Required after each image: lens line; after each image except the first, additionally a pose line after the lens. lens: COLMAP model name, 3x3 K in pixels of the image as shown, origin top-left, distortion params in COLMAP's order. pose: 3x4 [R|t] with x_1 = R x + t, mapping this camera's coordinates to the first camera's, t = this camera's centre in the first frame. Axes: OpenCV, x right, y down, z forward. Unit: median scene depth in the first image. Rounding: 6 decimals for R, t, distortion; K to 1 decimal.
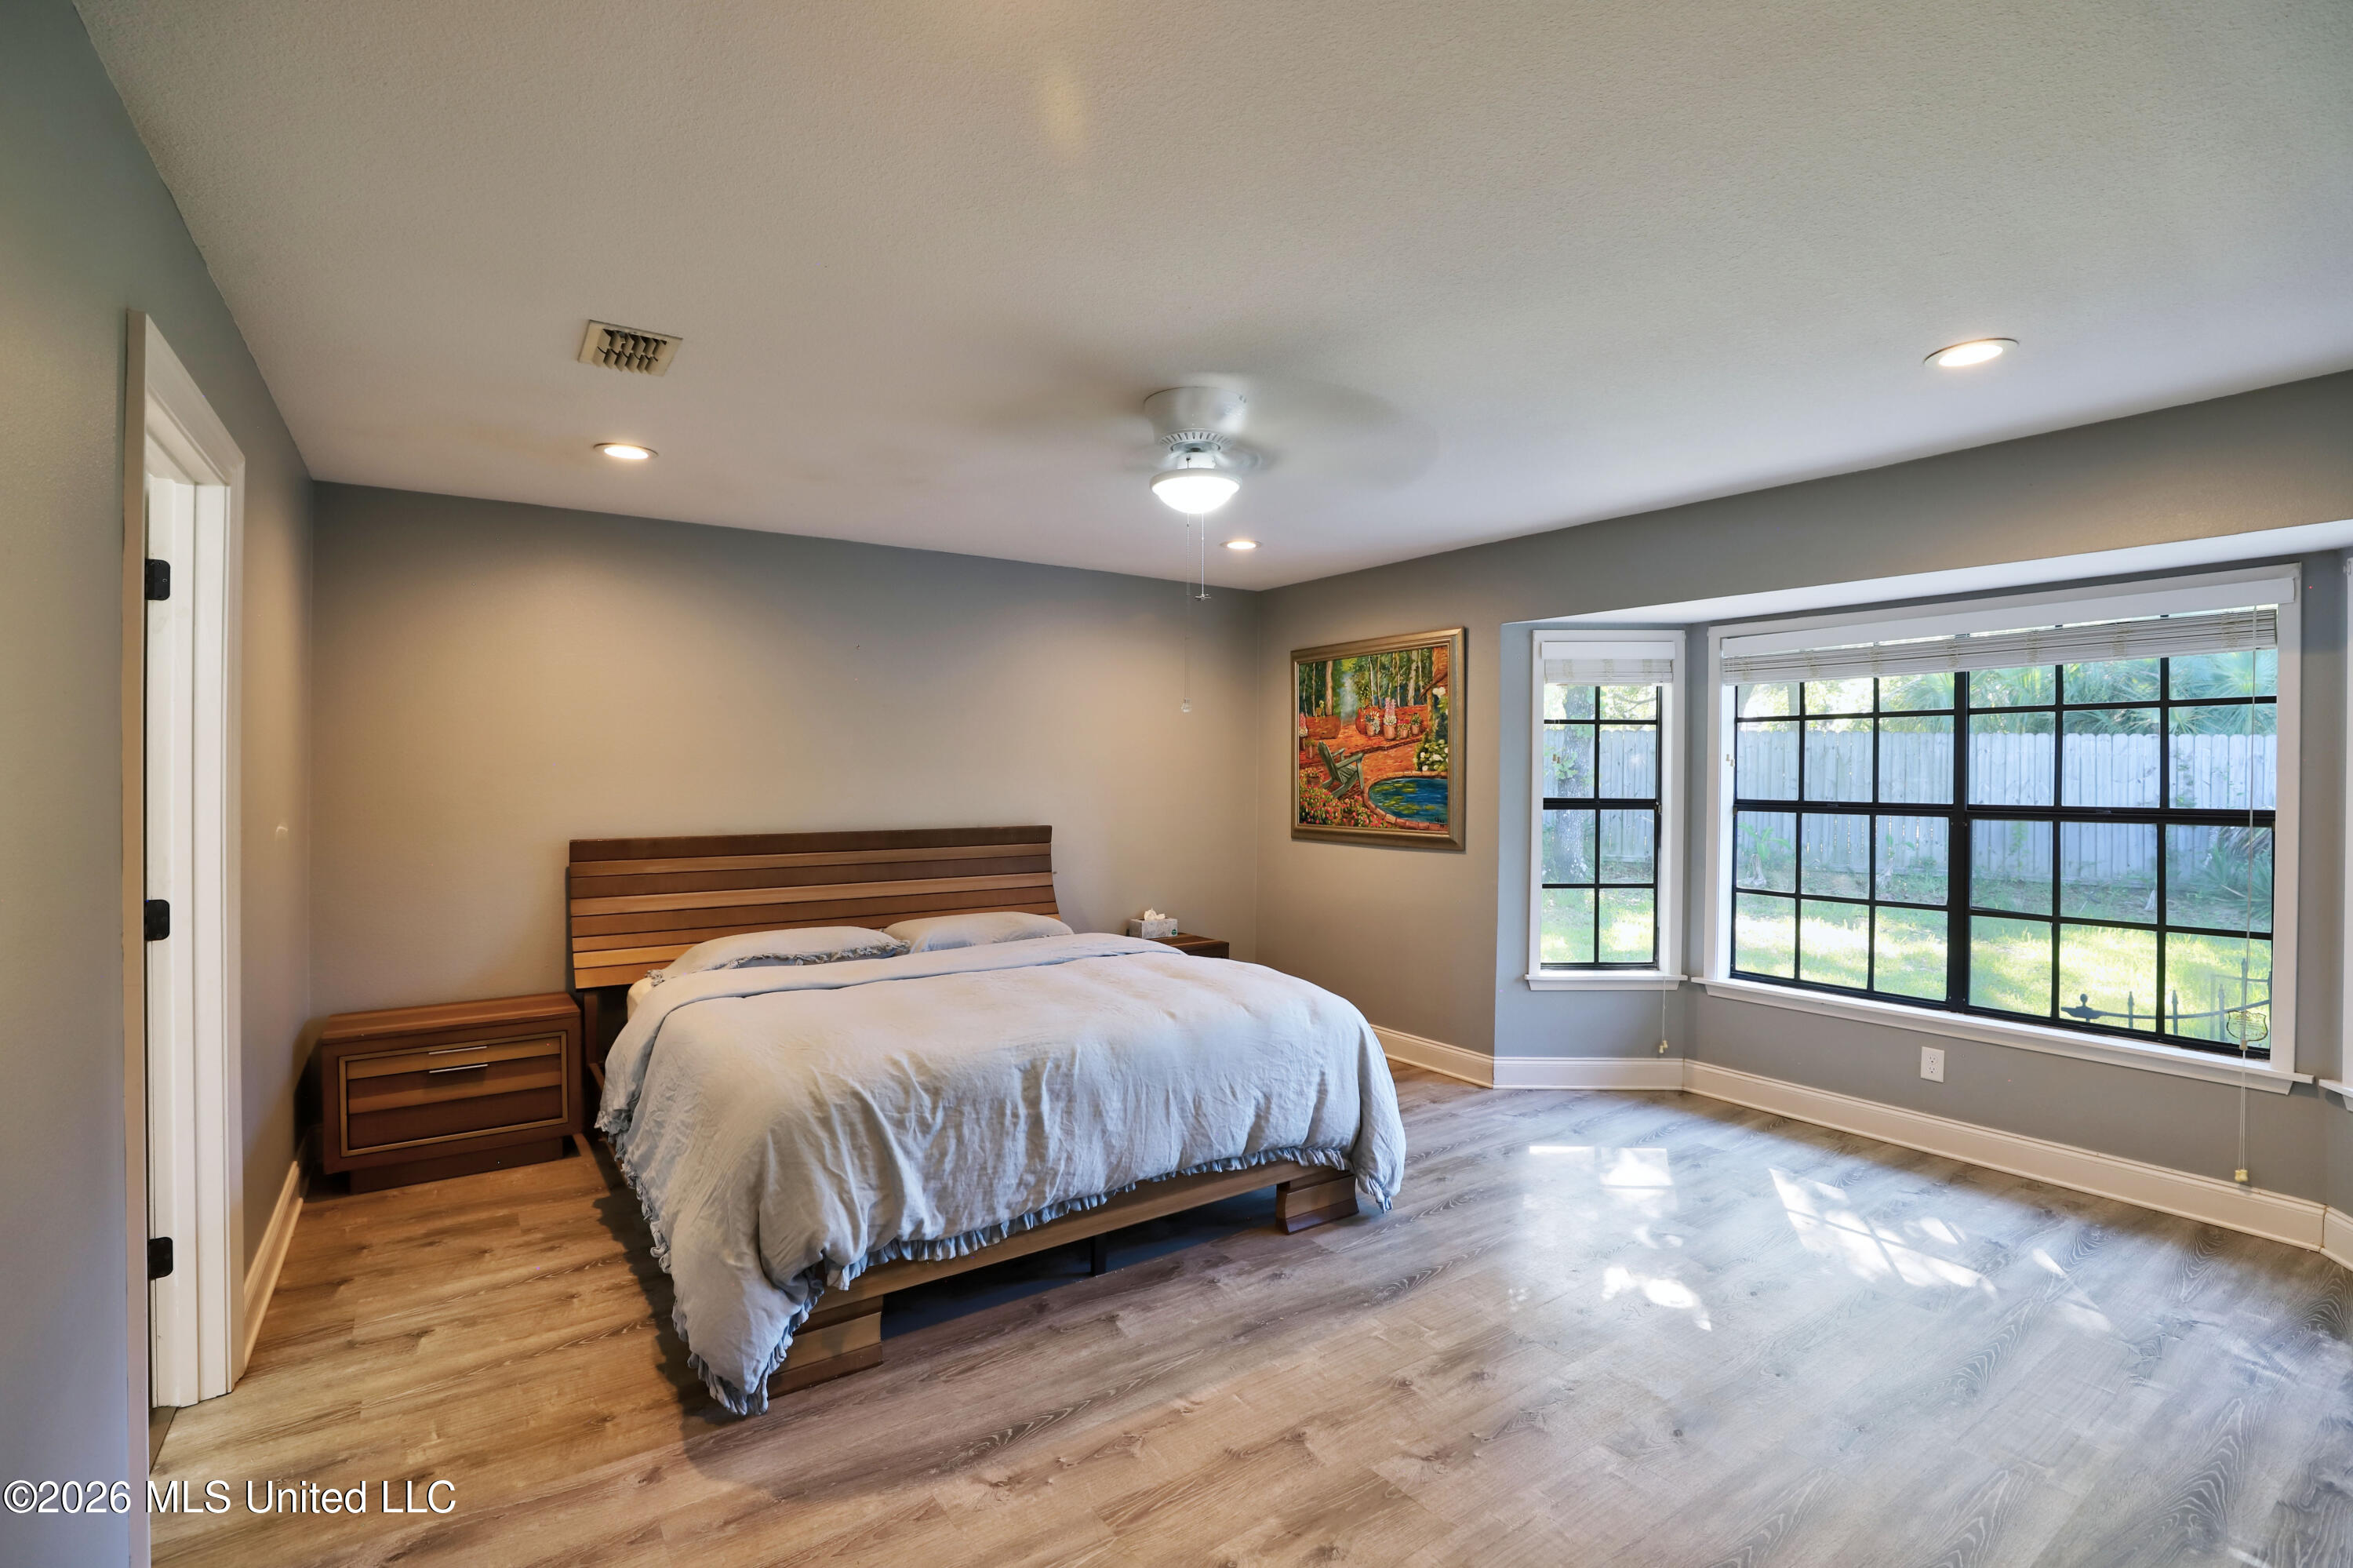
lens RADIAL K [[1074.6, 0, 1174.5], [0, 1074.6, 778.1], [0, 0, 1]] dist [-0.046991, 0.013582]
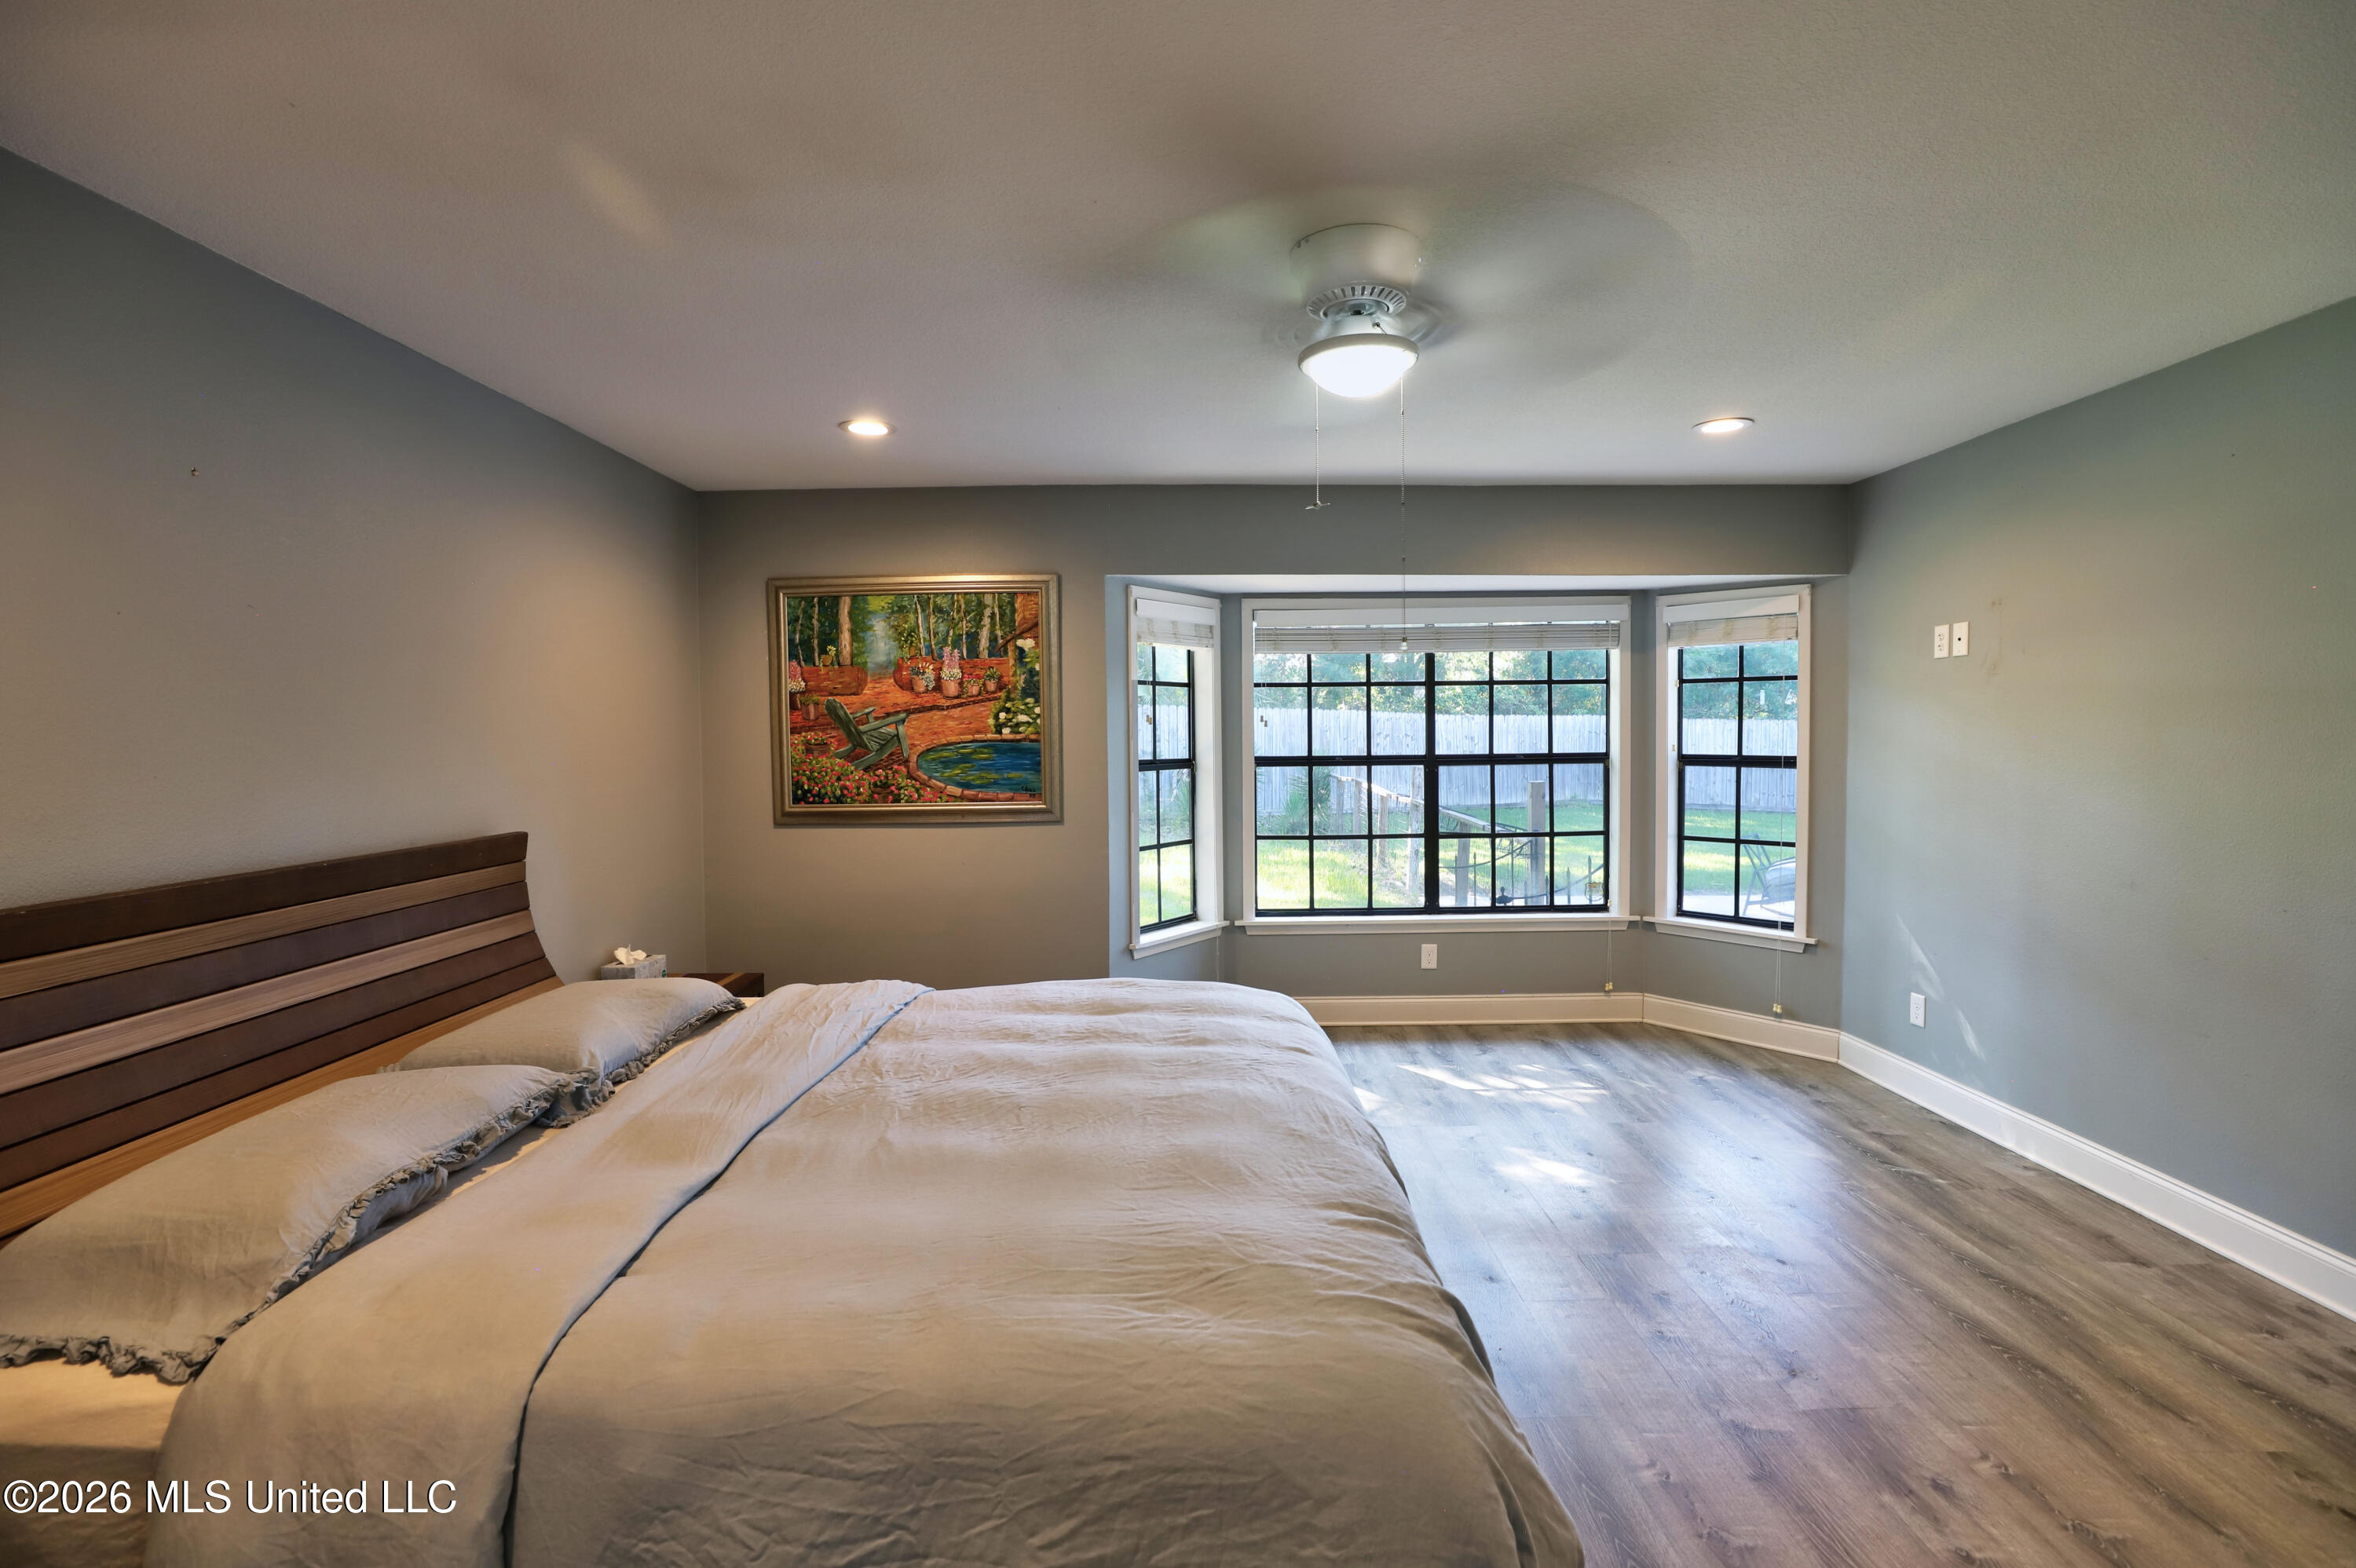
lens RADIAL K [[1075.8, 0, 1176.0], [0, 1075.8, 778.1], [0, 0, 1]] dist [-0.046991, 0.013582]
pose [[0.573969, -0.042326, 0.817783, -0.405153], [0.016386, 0.999057, 0.040207, -0.003585], [-0.818713, -0.009677, 0.574121, 0.385507]]
